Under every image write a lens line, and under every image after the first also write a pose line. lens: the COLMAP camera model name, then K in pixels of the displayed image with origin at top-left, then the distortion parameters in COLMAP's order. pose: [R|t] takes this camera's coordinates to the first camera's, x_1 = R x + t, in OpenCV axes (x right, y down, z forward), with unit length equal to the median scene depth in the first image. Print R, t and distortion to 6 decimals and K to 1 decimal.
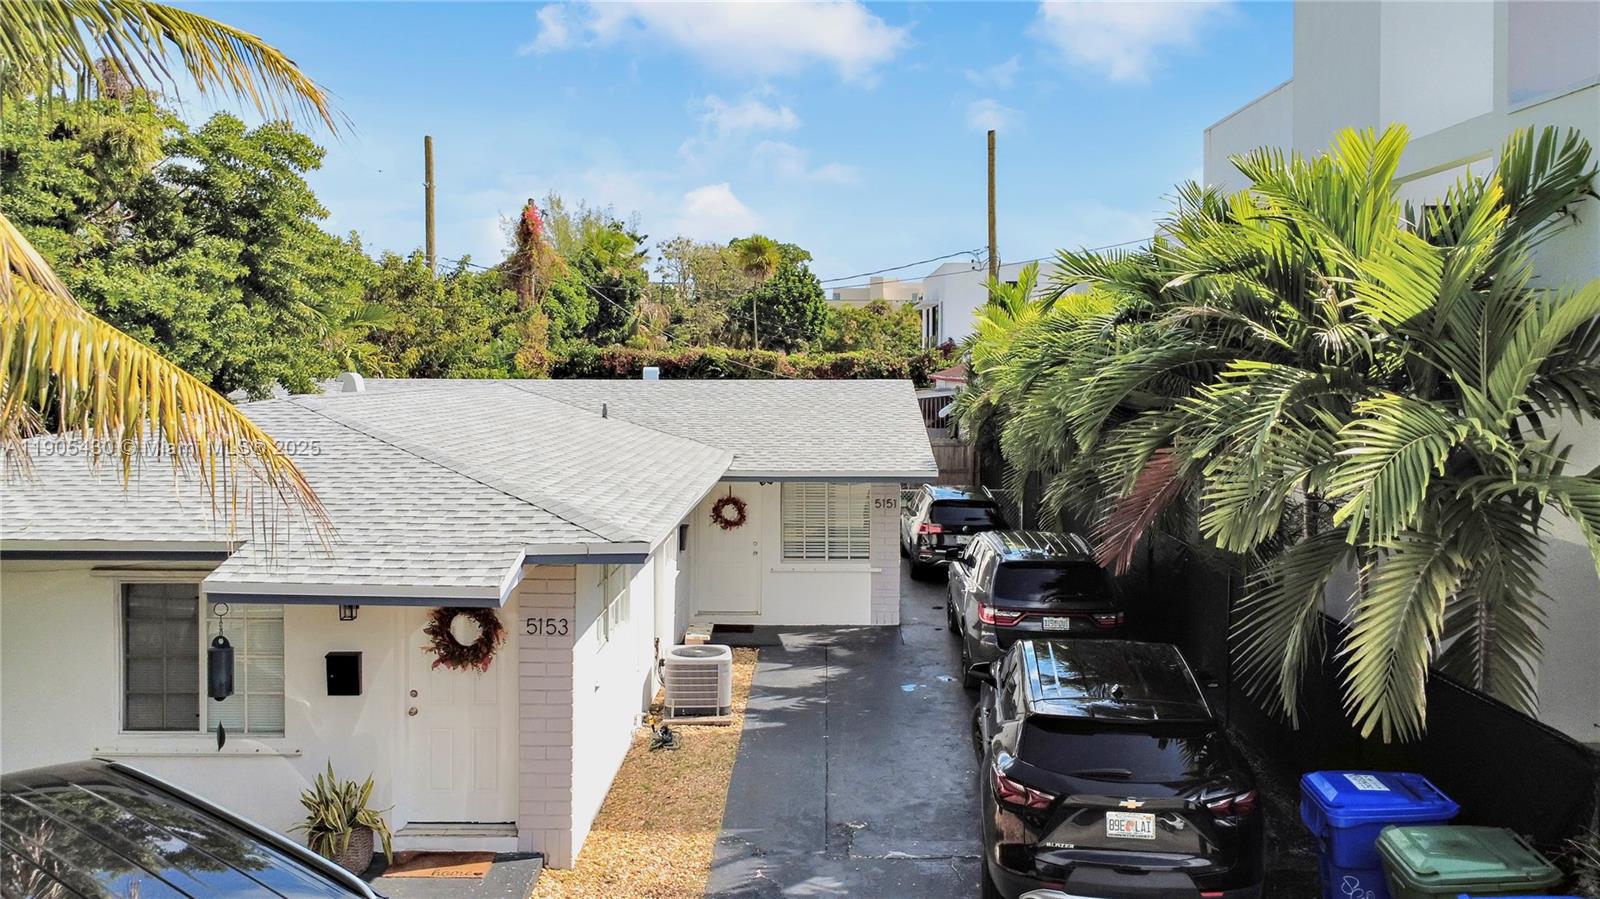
lens RADIAL K [[1117.5, 0, 800.0], [0, 1117.5, 449.5], [0, 0, 1]] dist [-0.002510, -0.000006]
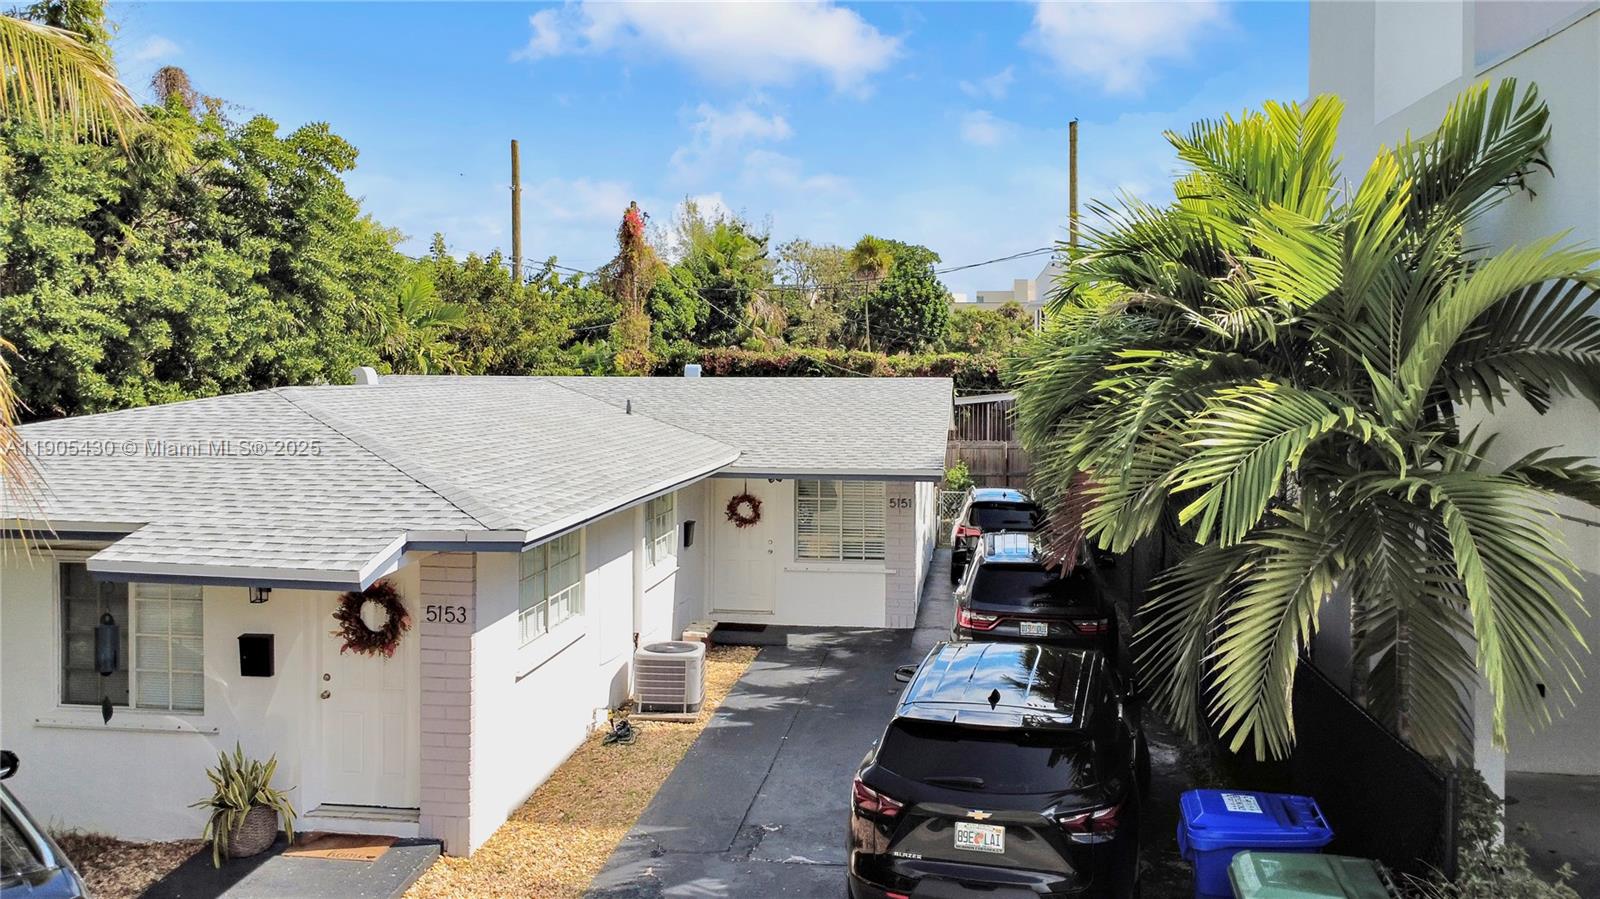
lens RADIAL K [[1126.2, 0, 800.0], [0, 1126.2, 449.5], [0, 0, 1]] dist [-0.000566, -0.004267]
pose [[0.994026, 0.009985, -0.108684, 0.179289], [-0.010316, 0.999944, -0.002480, 0.009221], [0.108653, 0.003586, 0.994073, 0.027037]]
